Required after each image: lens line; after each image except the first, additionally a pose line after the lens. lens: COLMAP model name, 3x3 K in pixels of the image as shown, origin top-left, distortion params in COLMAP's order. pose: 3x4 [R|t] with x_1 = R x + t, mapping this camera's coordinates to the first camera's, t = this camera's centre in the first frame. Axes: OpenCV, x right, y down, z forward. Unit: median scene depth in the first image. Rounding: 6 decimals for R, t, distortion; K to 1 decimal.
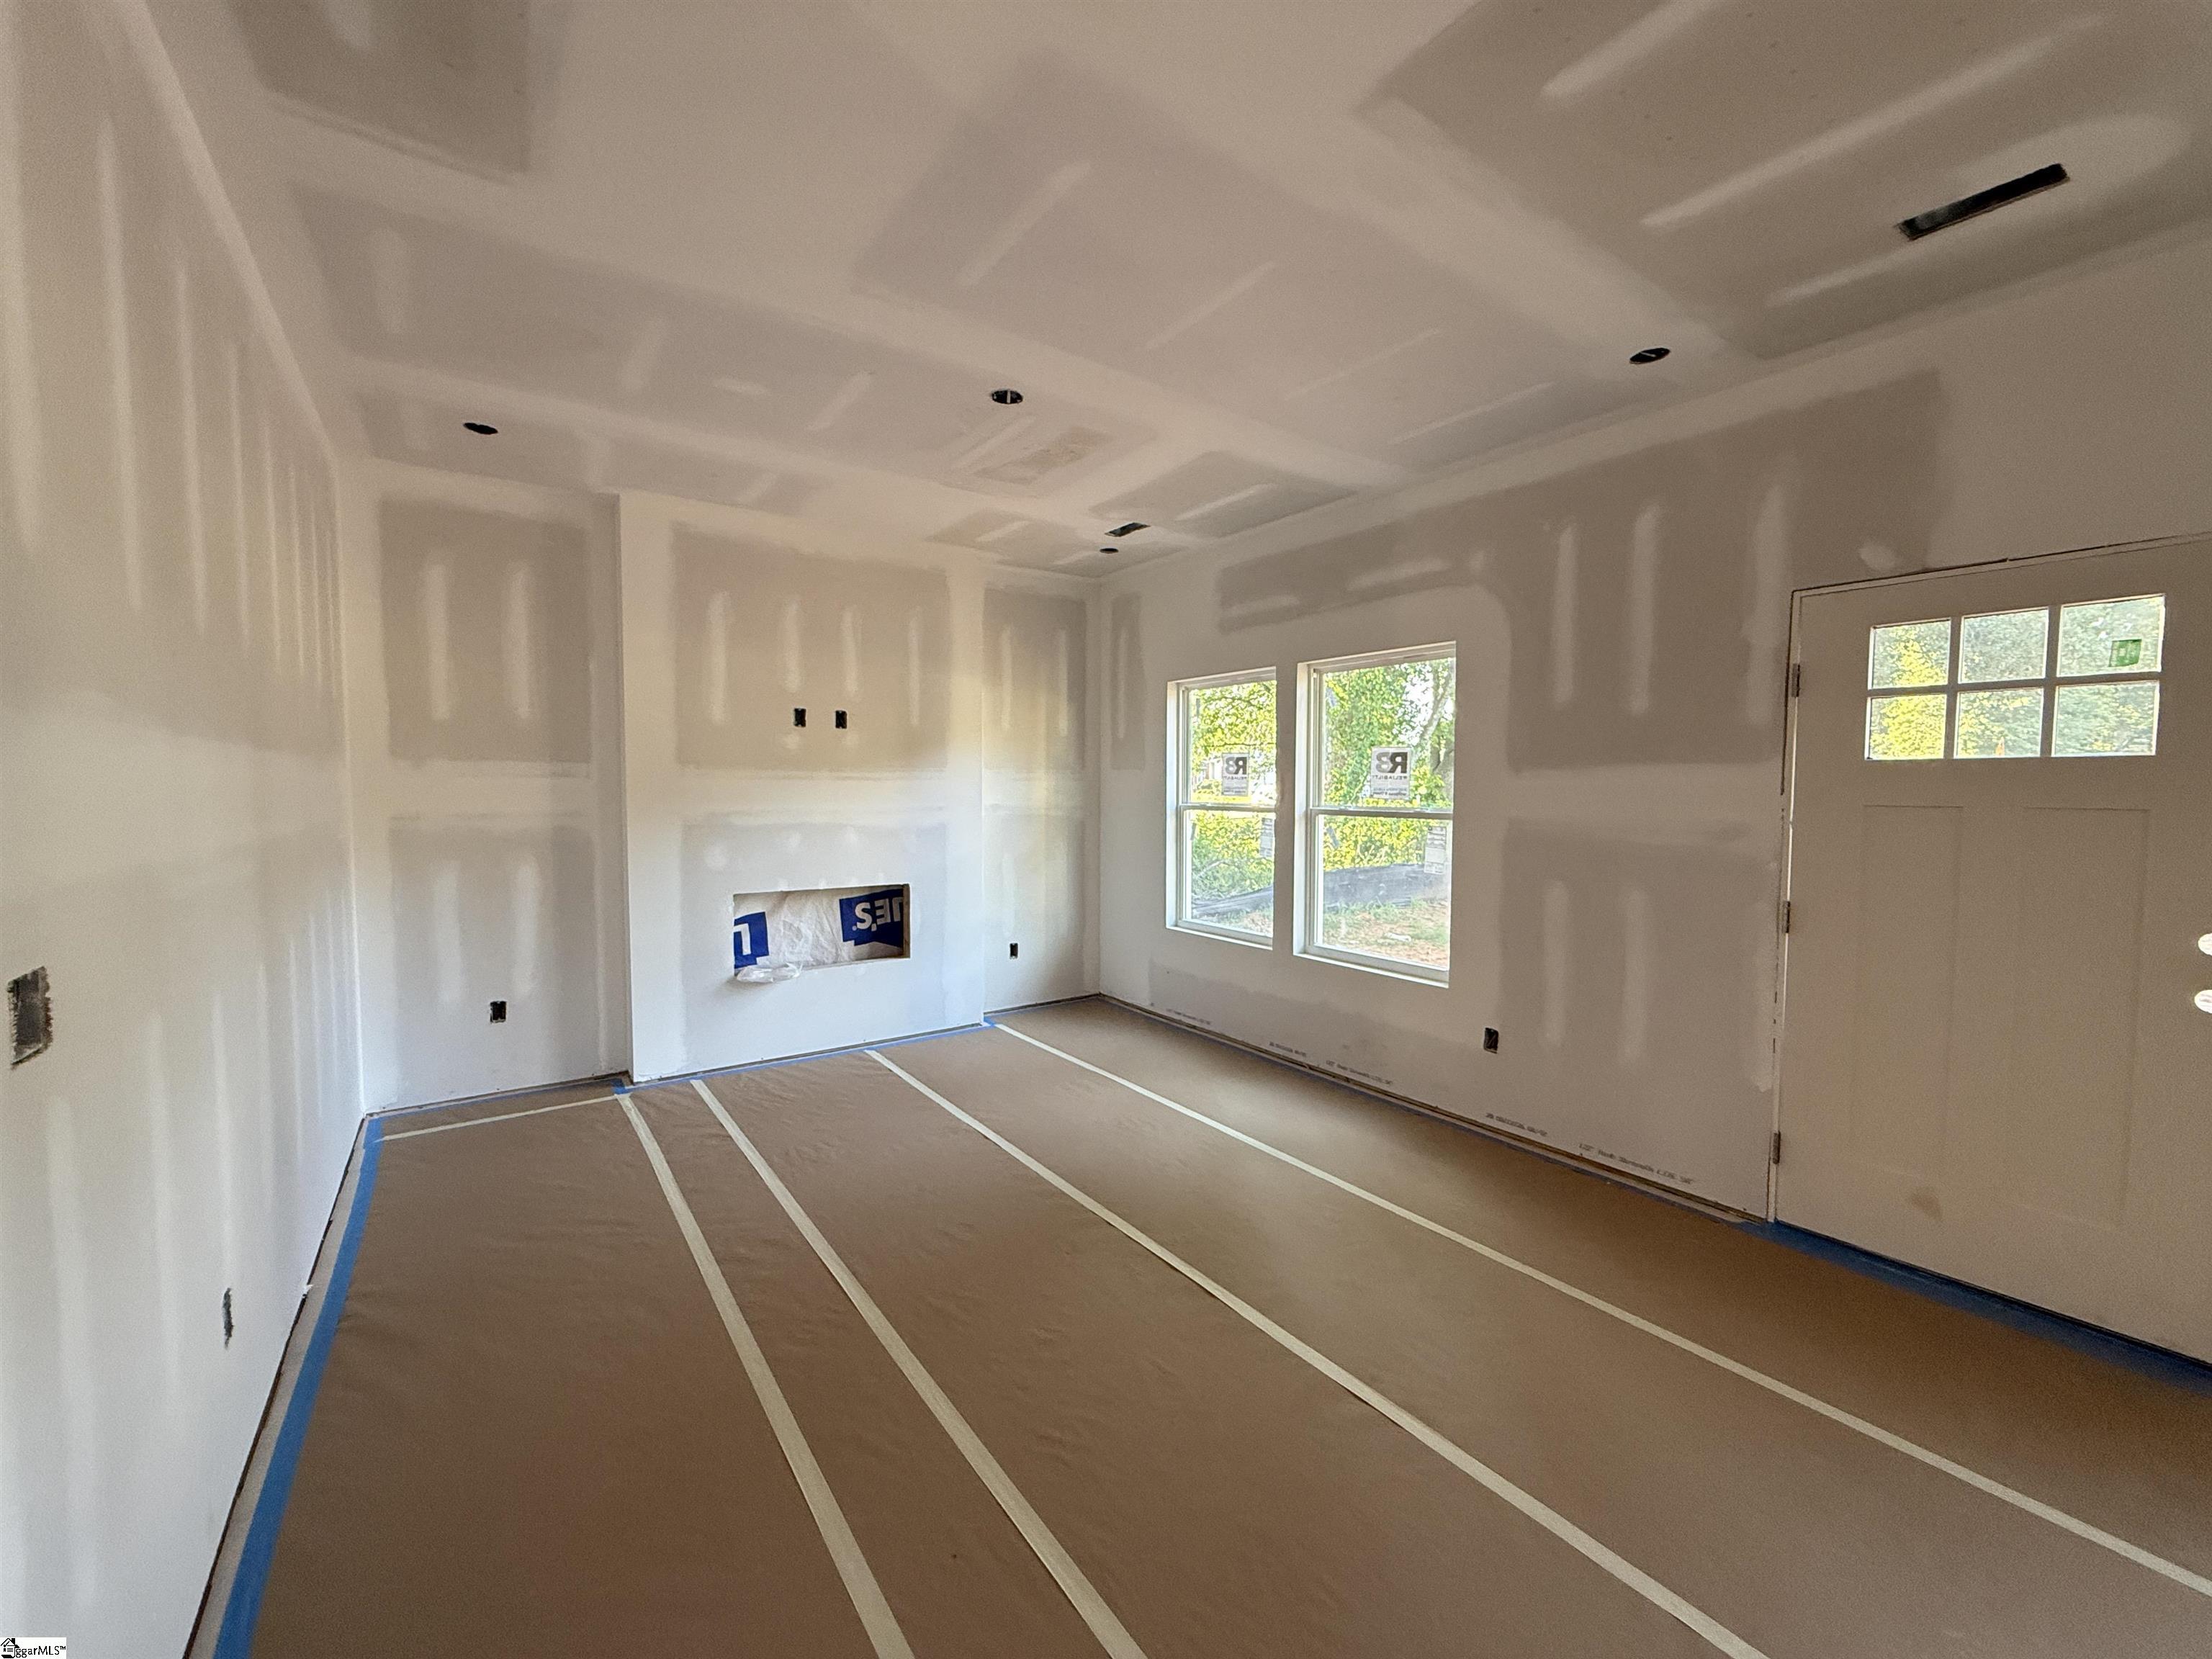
lens RADIAL K [[883.4, 0, 1096.2], [0, 883.4, 828.5], [0, 0, 1]] dist [-0.000691, 0.000330]
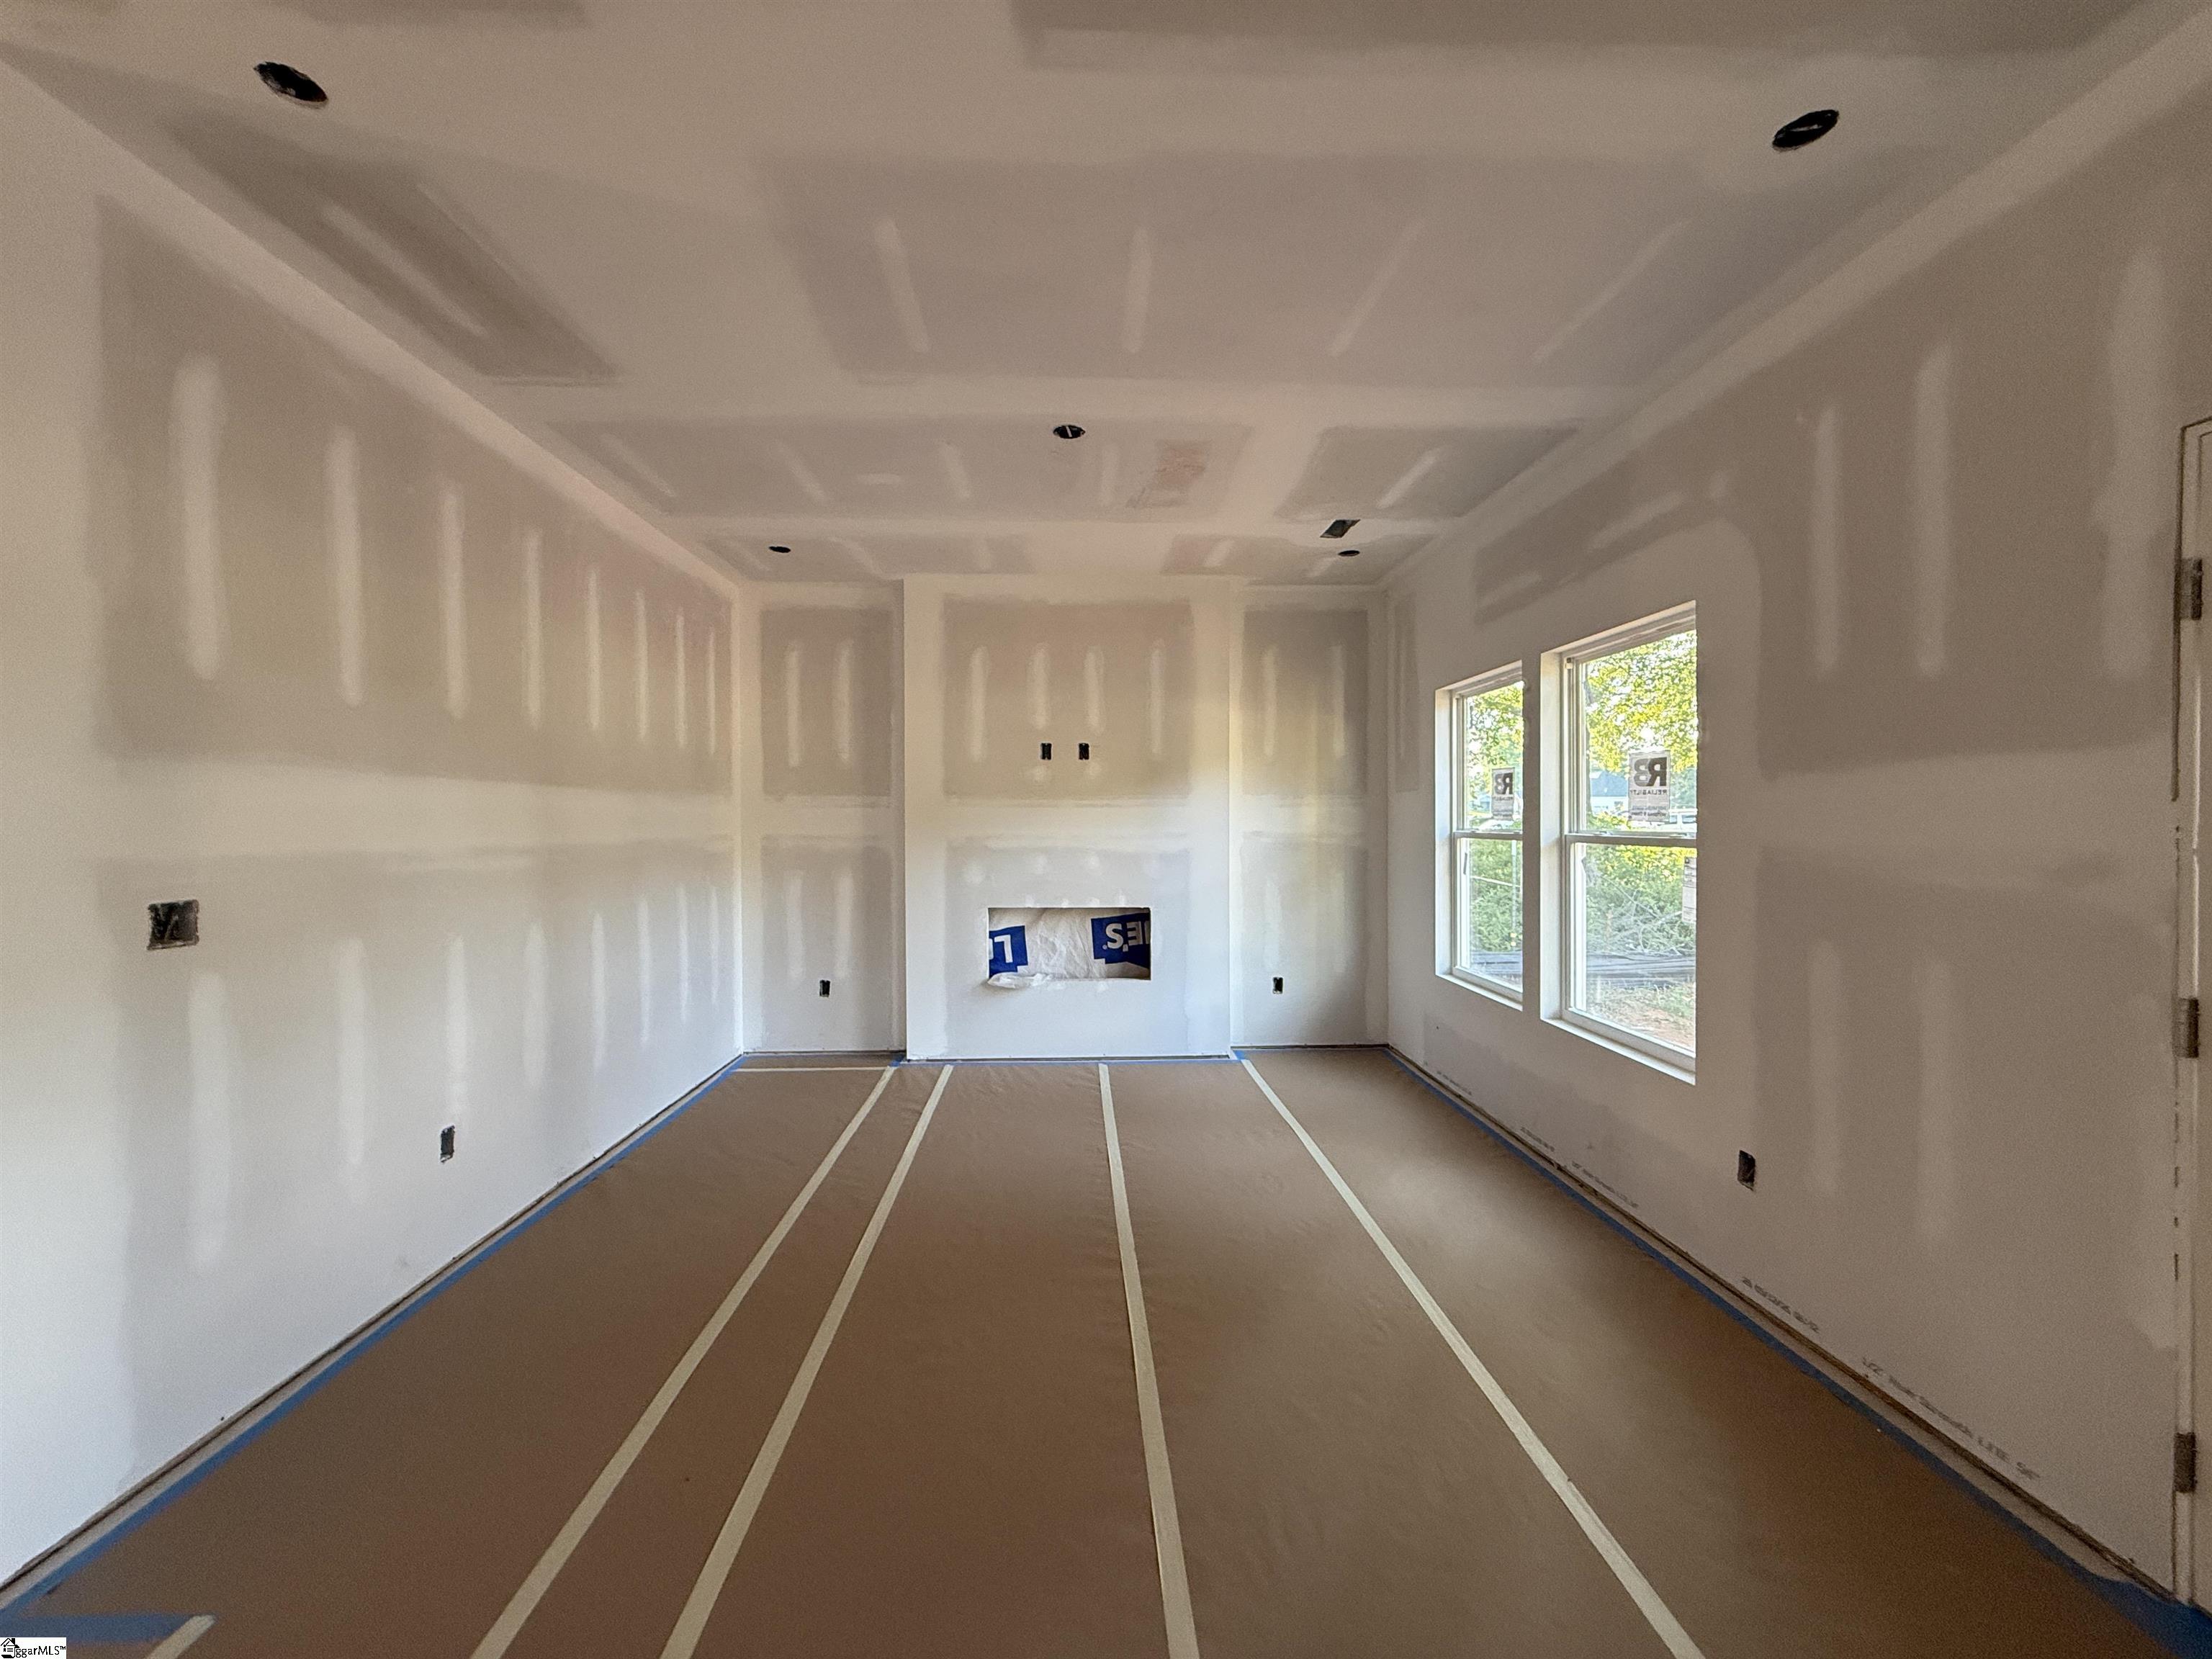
lens RADIAL K [[883.4, 0, 1096.2], [0, 883.4, 828.5], [0, 0, 1]] dist [-0.000691, 0.000330]
pose [[0.834582, -0.001065, -0.550882, 0.329259], [-0.020873, 0.999219, -0.033555, 0.007037], [0.550487, 0.039503, 0.833908, 0.113958]]
